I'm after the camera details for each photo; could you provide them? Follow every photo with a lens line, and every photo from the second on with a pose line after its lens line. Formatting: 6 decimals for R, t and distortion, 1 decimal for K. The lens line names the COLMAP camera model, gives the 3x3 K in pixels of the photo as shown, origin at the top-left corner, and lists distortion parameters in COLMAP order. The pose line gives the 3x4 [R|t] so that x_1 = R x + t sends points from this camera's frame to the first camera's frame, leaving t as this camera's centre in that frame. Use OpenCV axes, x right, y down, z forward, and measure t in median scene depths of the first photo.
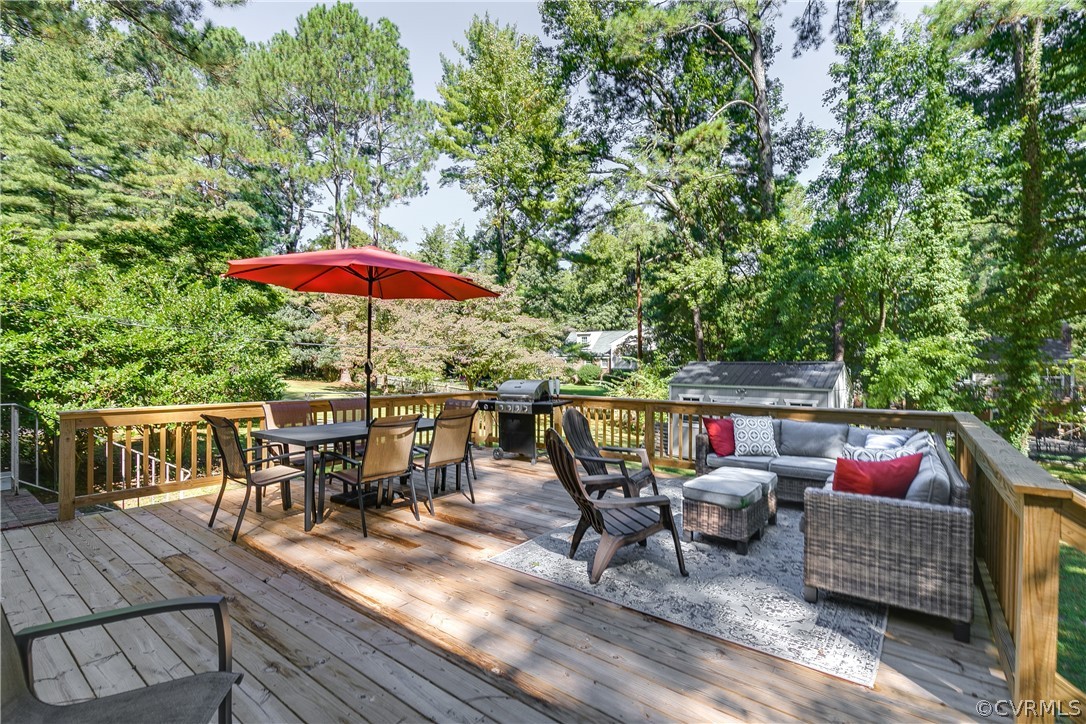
lens RADIAL K [[490.5, 0, 543.0], [0, 490.5, 362.0], [0, 0, 1]] dist [-0.000041, 0.000046]
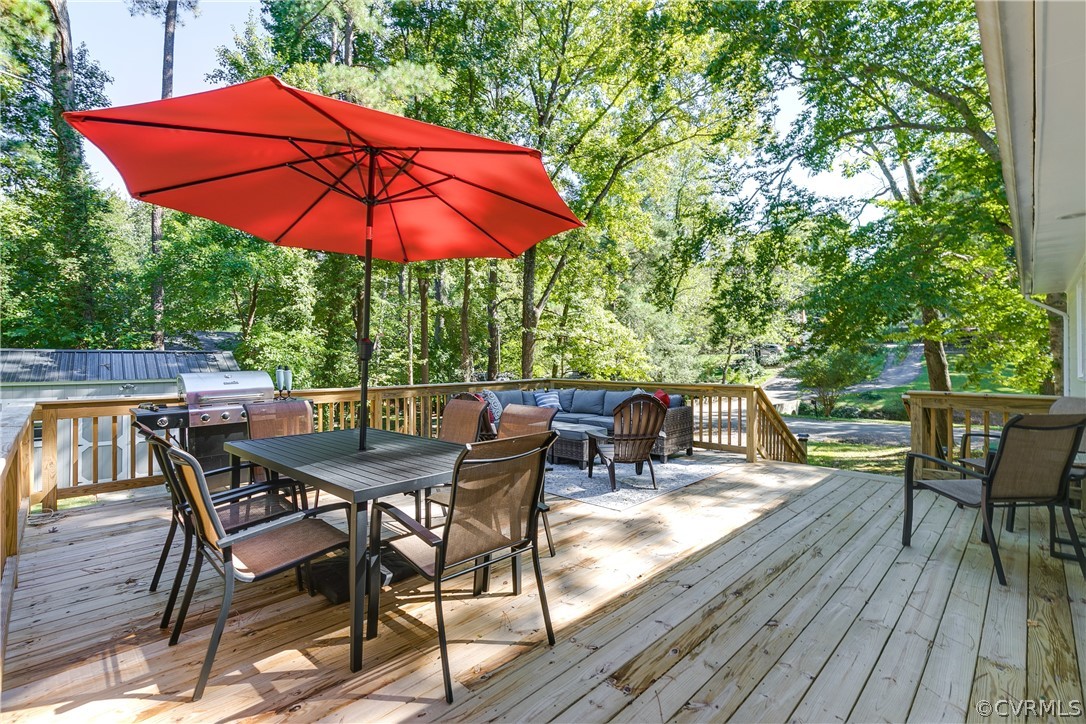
lens RADIAL K [[490.5, 0, 543.0], [0, 490.5, 362.0], [0, 0, 1]] dist [-0.000041, 0.000046]
pose [[0.128696, -0.012766, 0.991602, -1.333846], [-0.006905, 0.999881, 0.013769, 0.022689], [-0.991660, -0.008619, 0.128592, 1.035485]]
